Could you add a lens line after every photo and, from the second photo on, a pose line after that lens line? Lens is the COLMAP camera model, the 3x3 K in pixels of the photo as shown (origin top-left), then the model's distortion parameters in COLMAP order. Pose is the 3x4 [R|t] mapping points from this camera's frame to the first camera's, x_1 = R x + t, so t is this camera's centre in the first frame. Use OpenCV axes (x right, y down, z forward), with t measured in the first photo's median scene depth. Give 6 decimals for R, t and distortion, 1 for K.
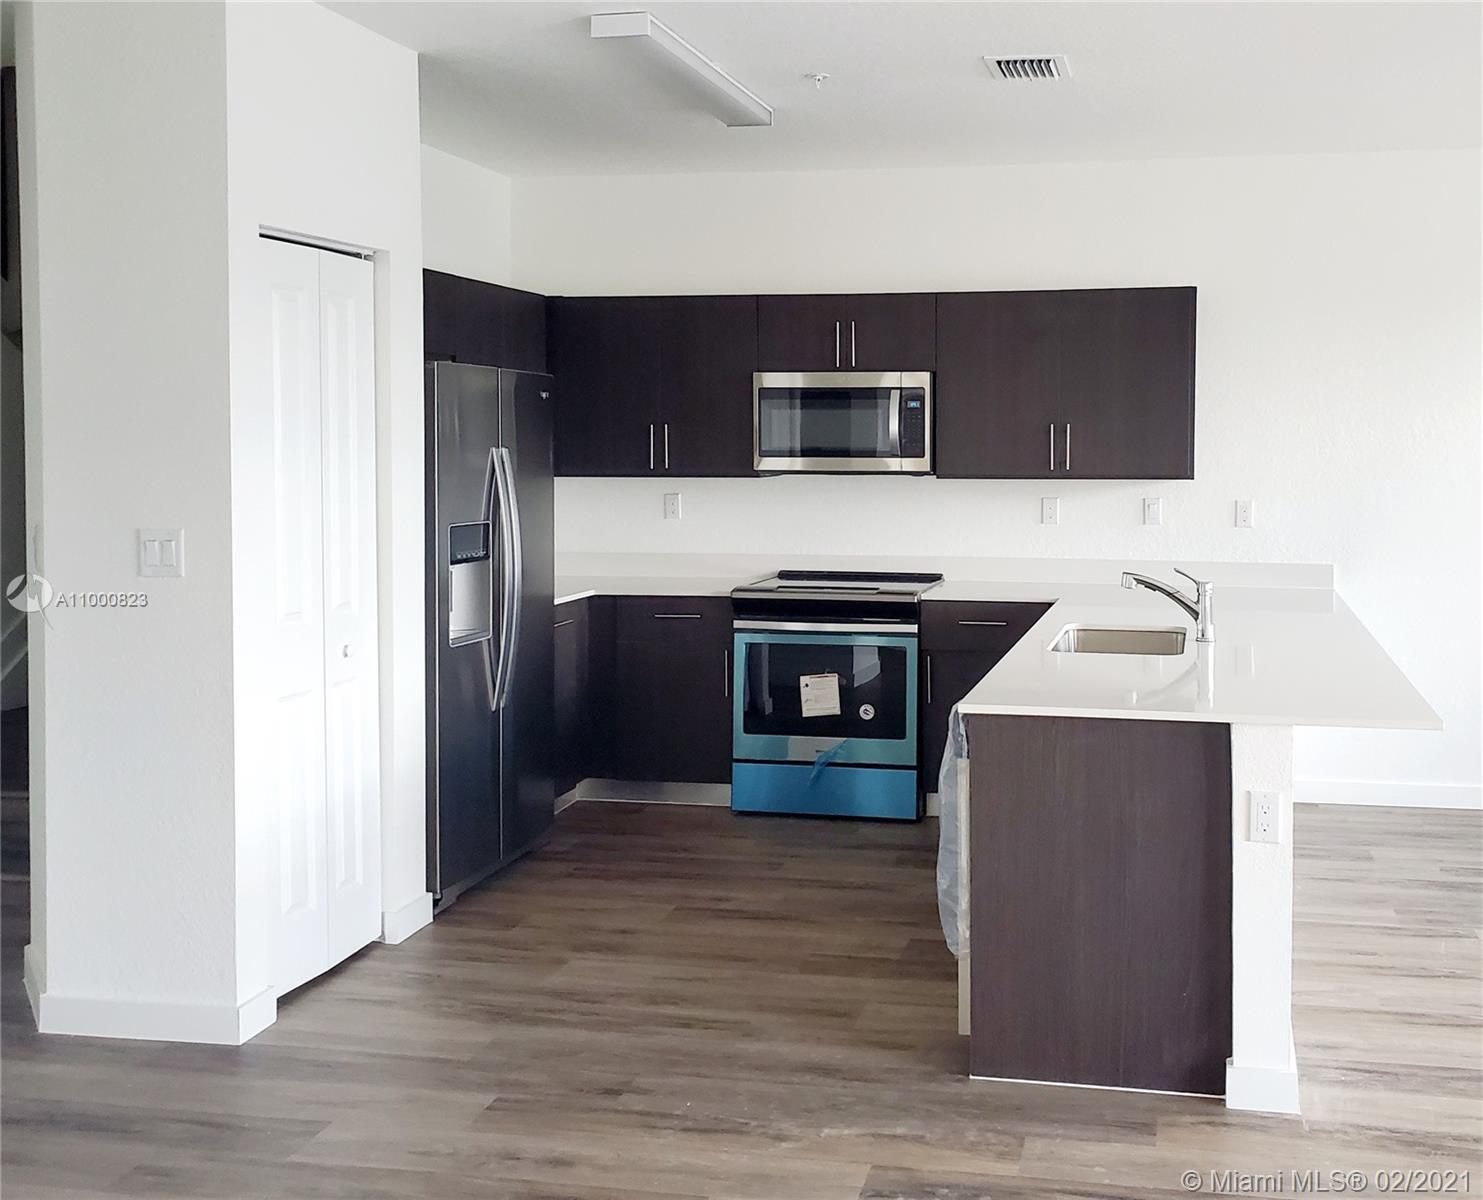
lens RADIAL K [[1488.1, 0, 893.5], [0, 1488.1, 485.6], [0, 0, 1]] dist [0.020451, 0.000000]
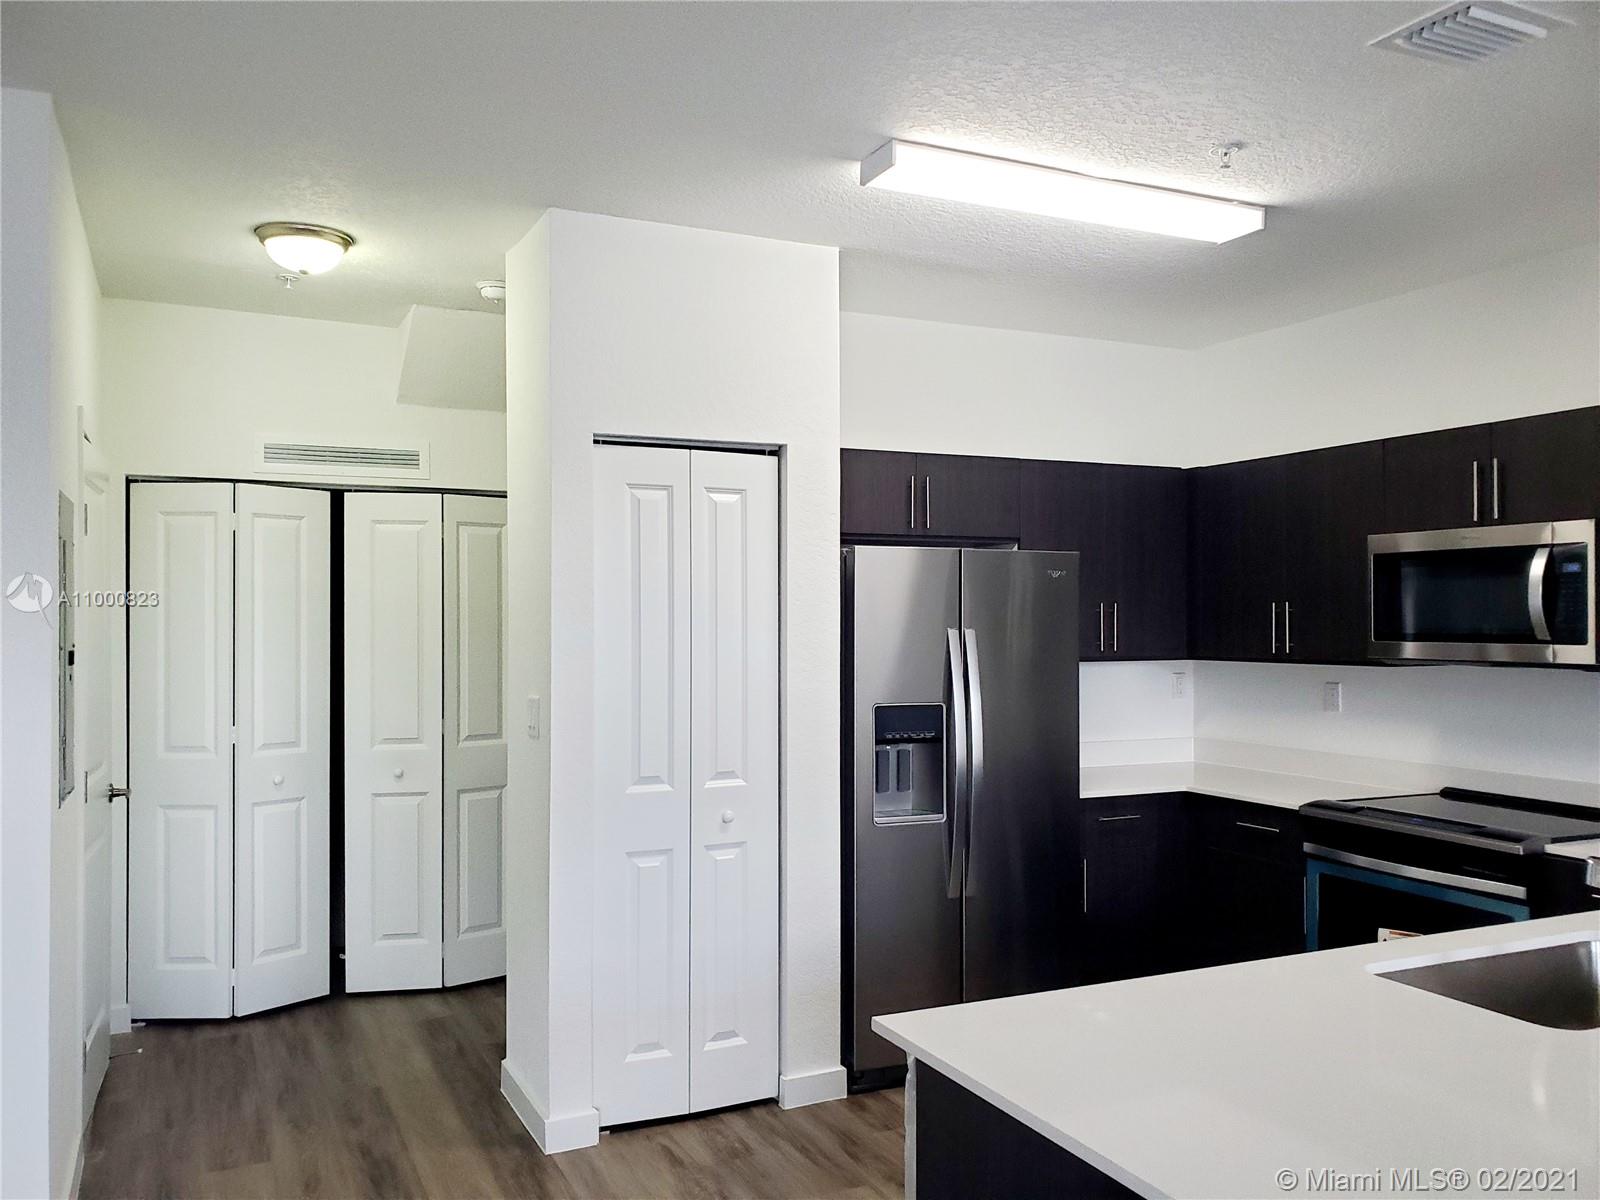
lens RADIAL K [[1252.2, 0, 802.1], [0, 1252.2, 609.6], [0, 0, 1]] dist [0.023069, -0.025755]
pose [[0.586714, -0.011757, -0.809709, 0.281080], [-0.022012, 0.999294, -0.030460, -0.008645], [0.809495, 0.035695, 0.586041, 0.359248]]
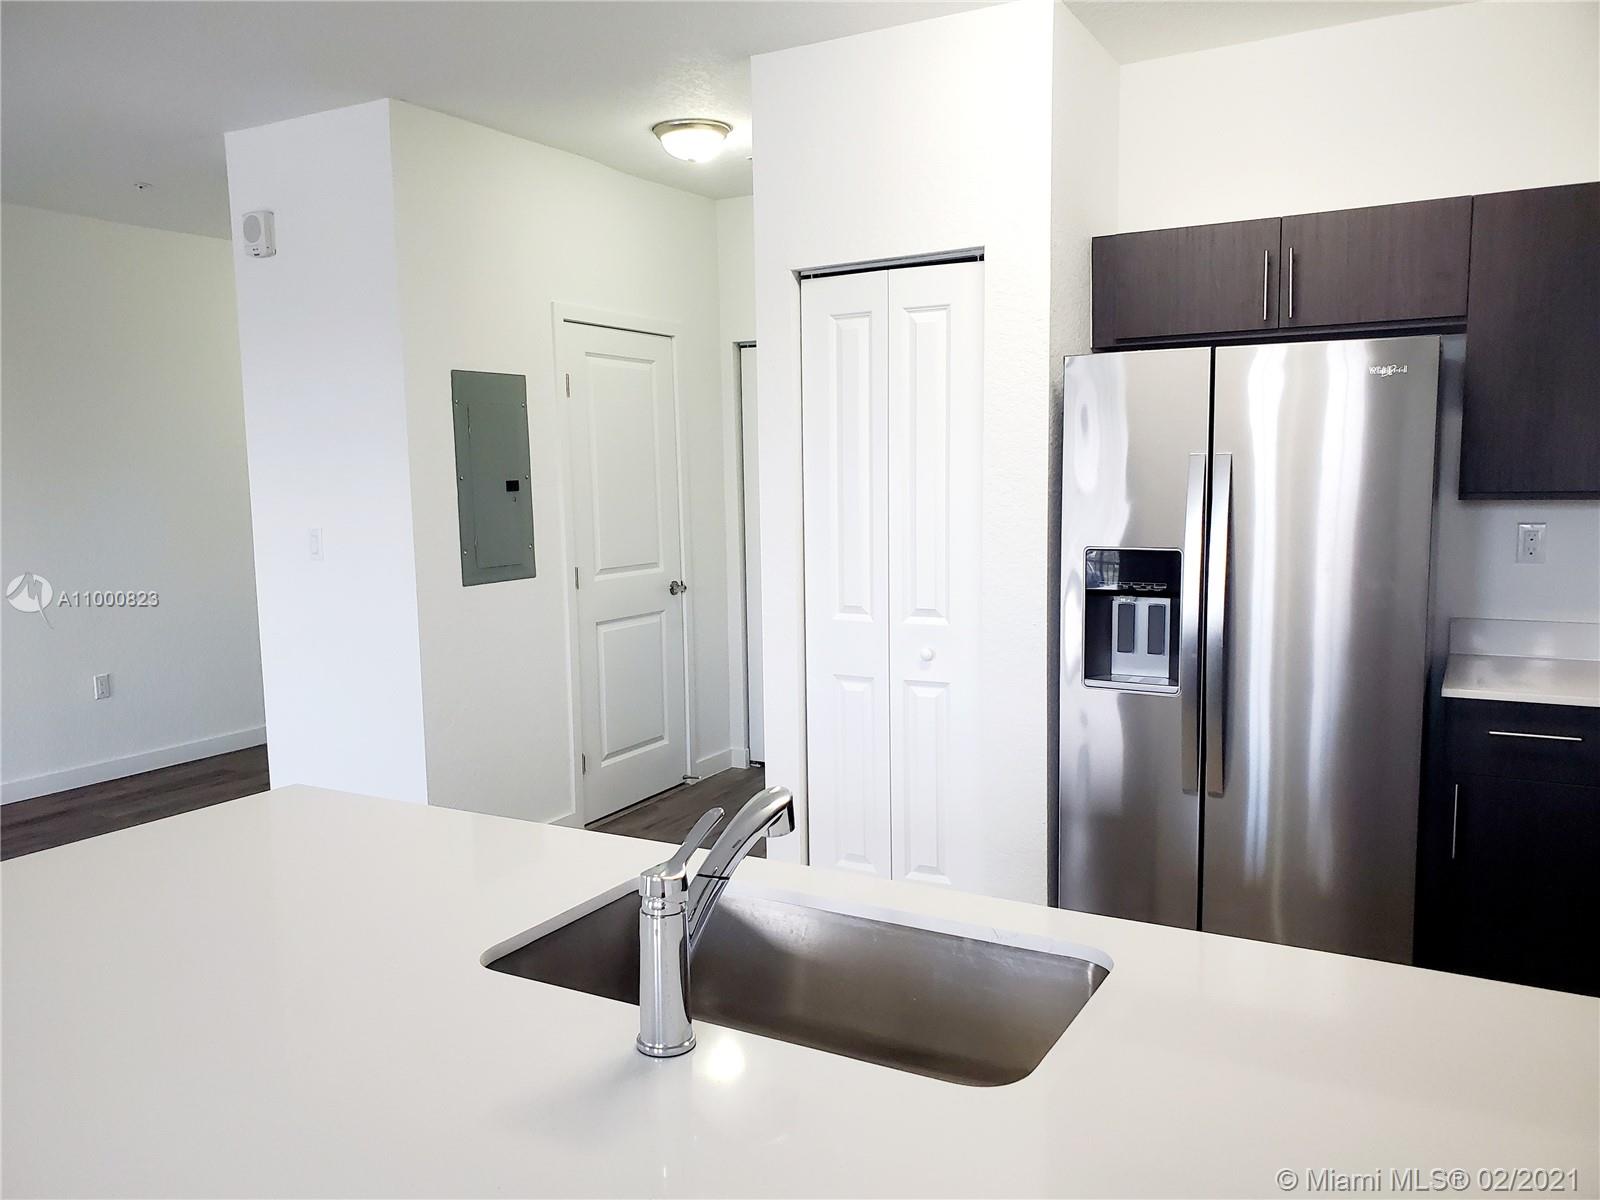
lens RADIAL K [[1252.2, 0, 782.6], [0, 1252.2, 622.4], [0, 0, 1]] dist [0.023069, -0.025755]
pose [[-0.325904, 0.127811, -0.936724, 0.339928], [-0.011113, 0.990233, 0.138979, -0.022606], [0.945338, 0.055703, -0.321300, 0.831883]]
